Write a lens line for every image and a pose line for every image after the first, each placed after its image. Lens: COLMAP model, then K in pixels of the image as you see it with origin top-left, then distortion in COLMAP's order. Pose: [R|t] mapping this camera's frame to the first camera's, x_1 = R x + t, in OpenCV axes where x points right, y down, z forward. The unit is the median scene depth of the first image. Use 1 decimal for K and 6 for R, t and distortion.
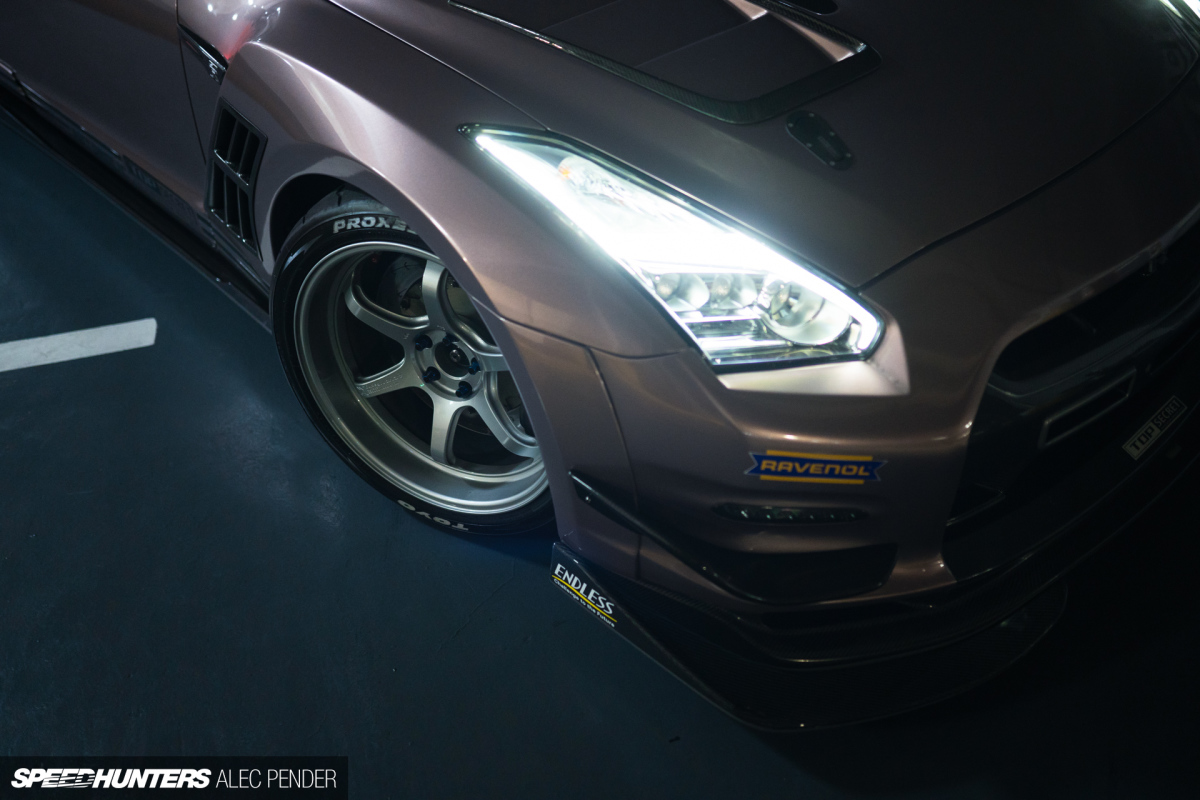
lens RADIAL K [[1258.9, 0, 600.0], [0, 1258.9, 400.0], [0, 0, 1]] dist [-0.061620, -0.013792]
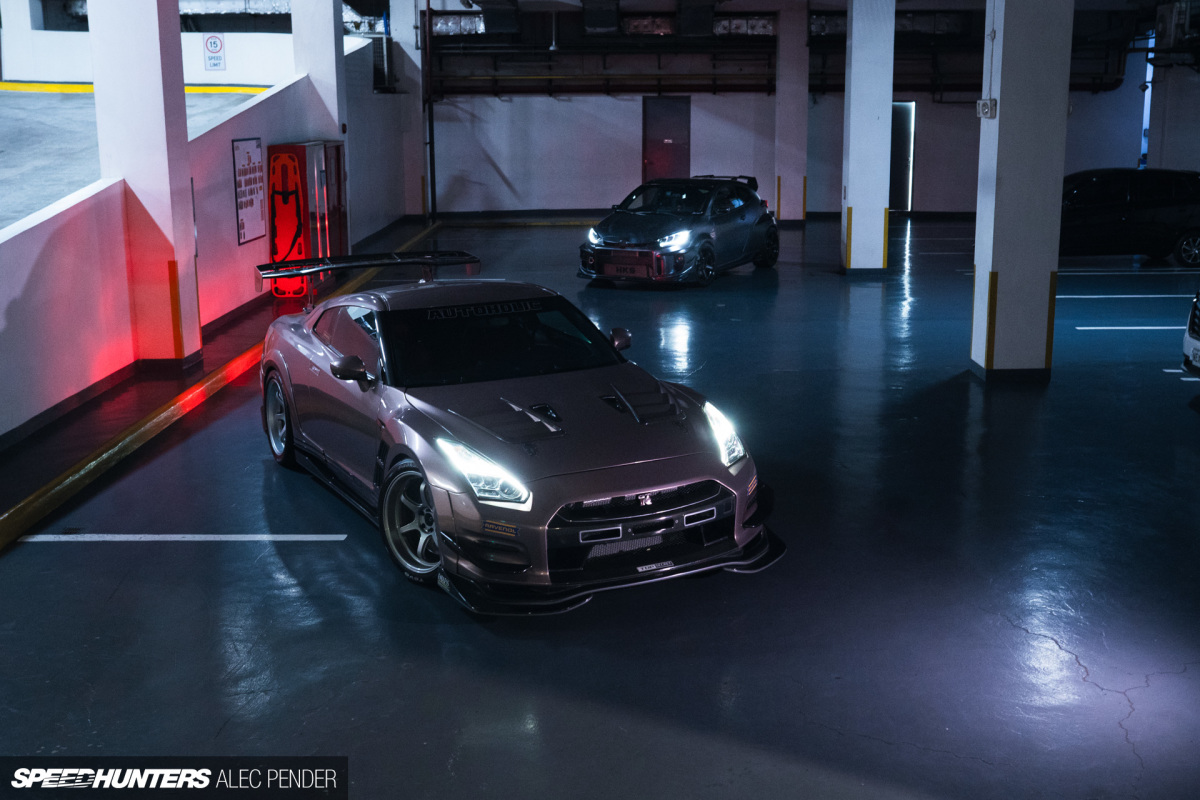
lens RADIAL K [[1261.7, 0, 600.0], [0, 1261.7, 400.0], [0, 0, 1]] dist [-0.066581, 0.025736]
pose [[0.969530, 0.077640, -0.232342, 1.099783], [-0.169524, 0.897308, -0.407553, 0.998977], [0.176840, 0.434523, 0.883129, -1.963270]]
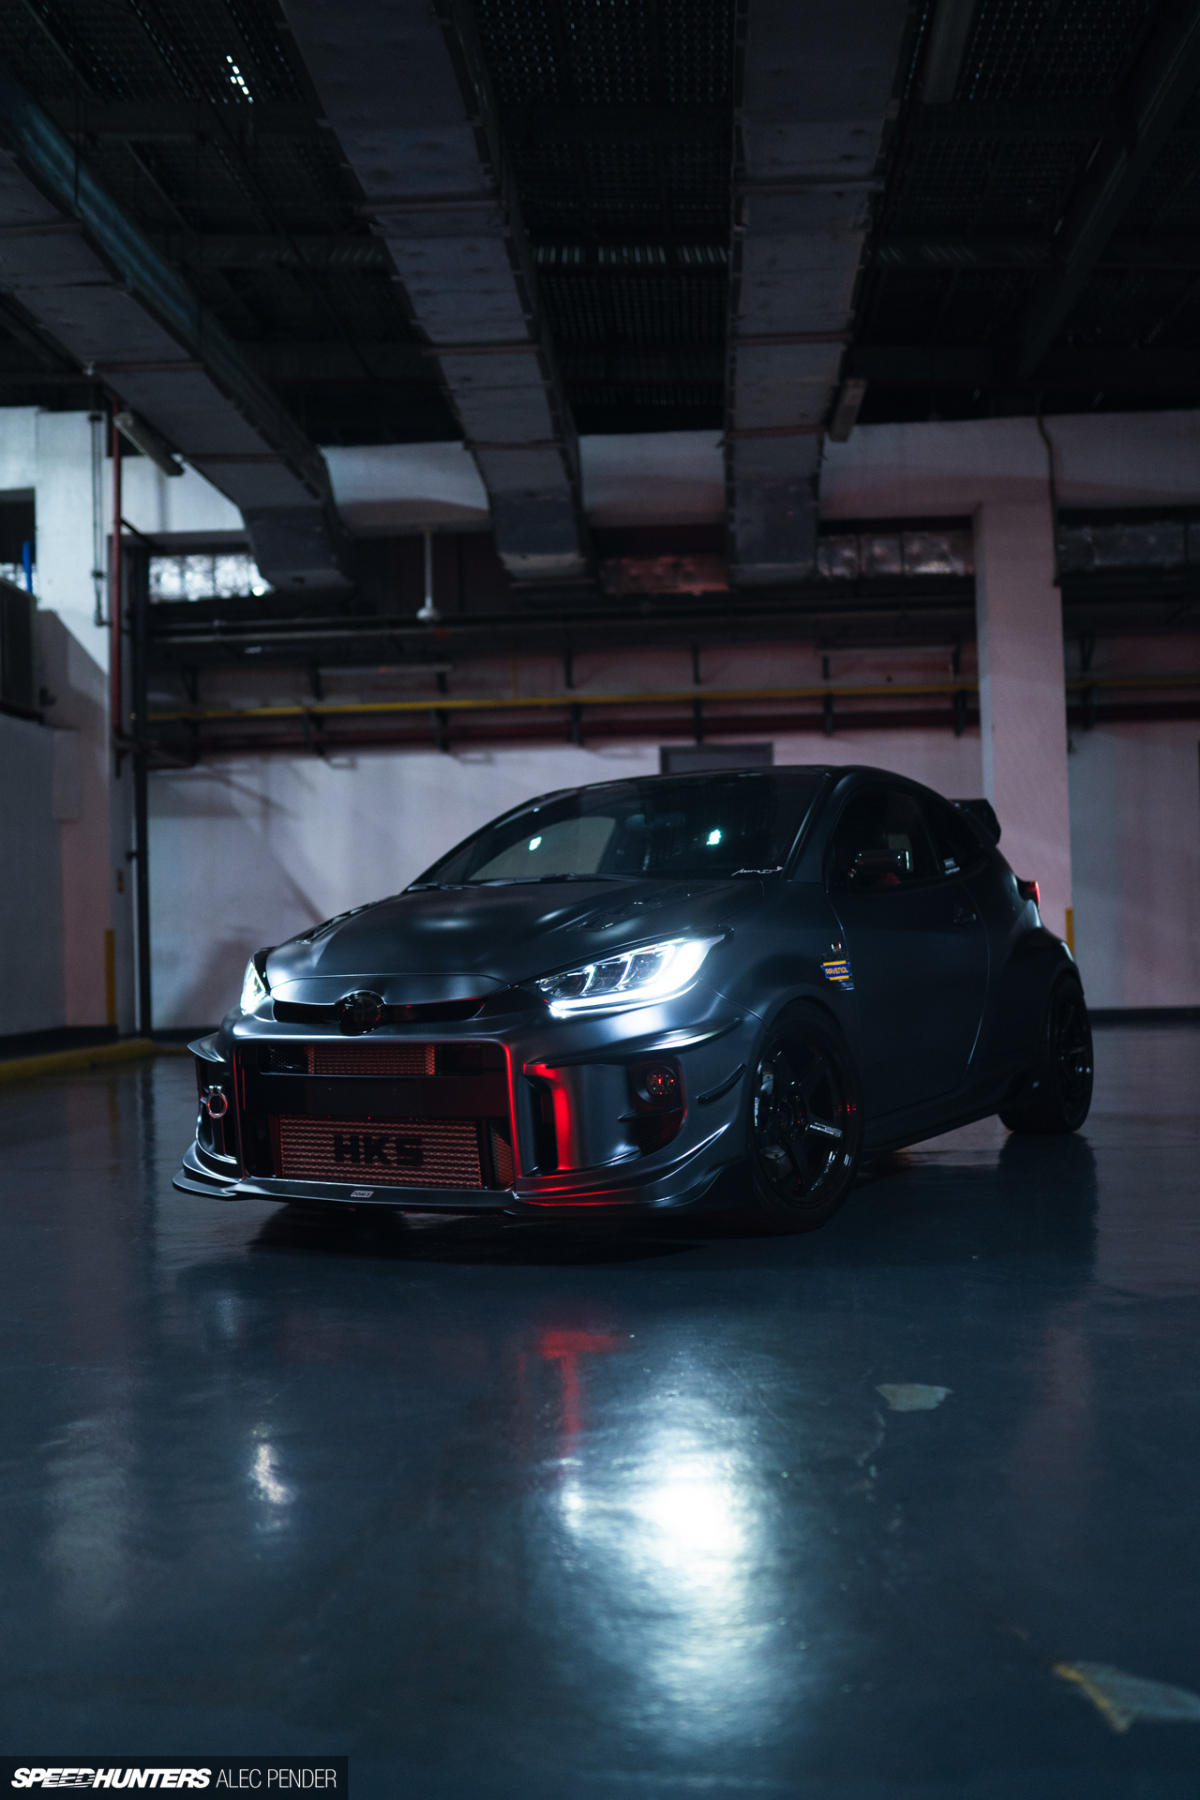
lens RADIAL K [[1892.5, 0, 600.0], [0, 1892.5, 900.0], [0, 0, 1]] dist [-0.066581, 0.025736]
pose [[0.960713, -0.000134, -0.277544, -0.065326], [-0.174450, 0.777479, -0.604230, -2.877890], [0.215866, 0.628909, 0.746911, 4.519489]]
